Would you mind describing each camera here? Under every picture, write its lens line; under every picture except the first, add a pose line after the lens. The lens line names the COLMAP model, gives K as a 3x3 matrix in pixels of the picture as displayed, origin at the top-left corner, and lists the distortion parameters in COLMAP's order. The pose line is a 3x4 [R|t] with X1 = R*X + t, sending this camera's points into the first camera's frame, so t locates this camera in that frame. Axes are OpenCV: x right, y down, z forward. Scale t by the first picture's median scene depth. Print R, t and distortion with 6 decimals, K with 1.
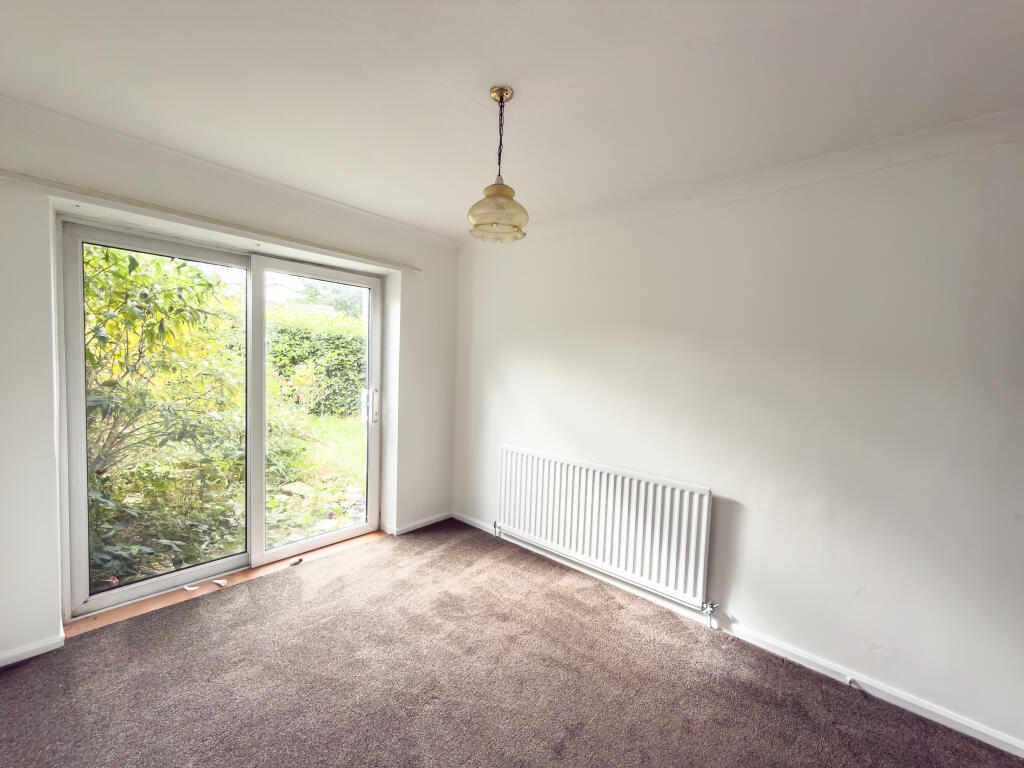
lens RADIAL K [[423.4, 0, 509.5], [0, 423.4, 387.8], [0, 0, 1]] dist [-0.000360, 0.000369]
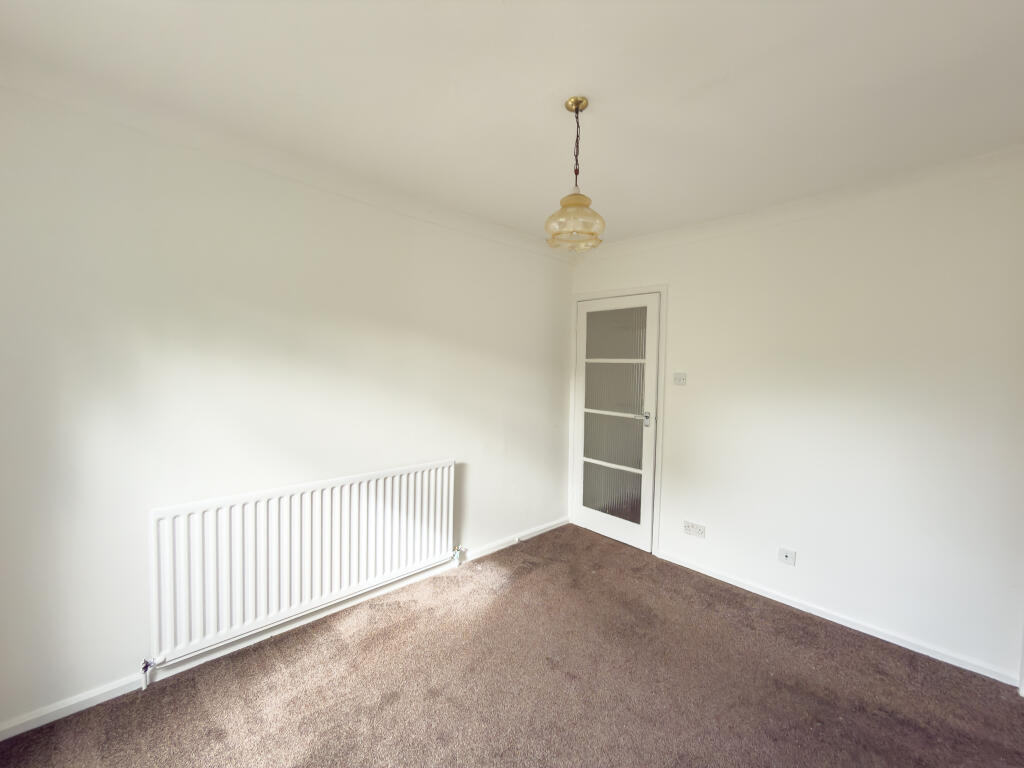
lens RADIAL K [[423.4, 0, 509.0], [0, 423.4, 378.2], [0, 0, 1]] dist [-0.000360, 0.000369]
pose [[0.065989, -0.067568, 0.995530, -0.653884], [0.037032, 0.997183, 0.065225, -0.066605], [-0.997133, 0.032562, 0.068305, 0.650198]]
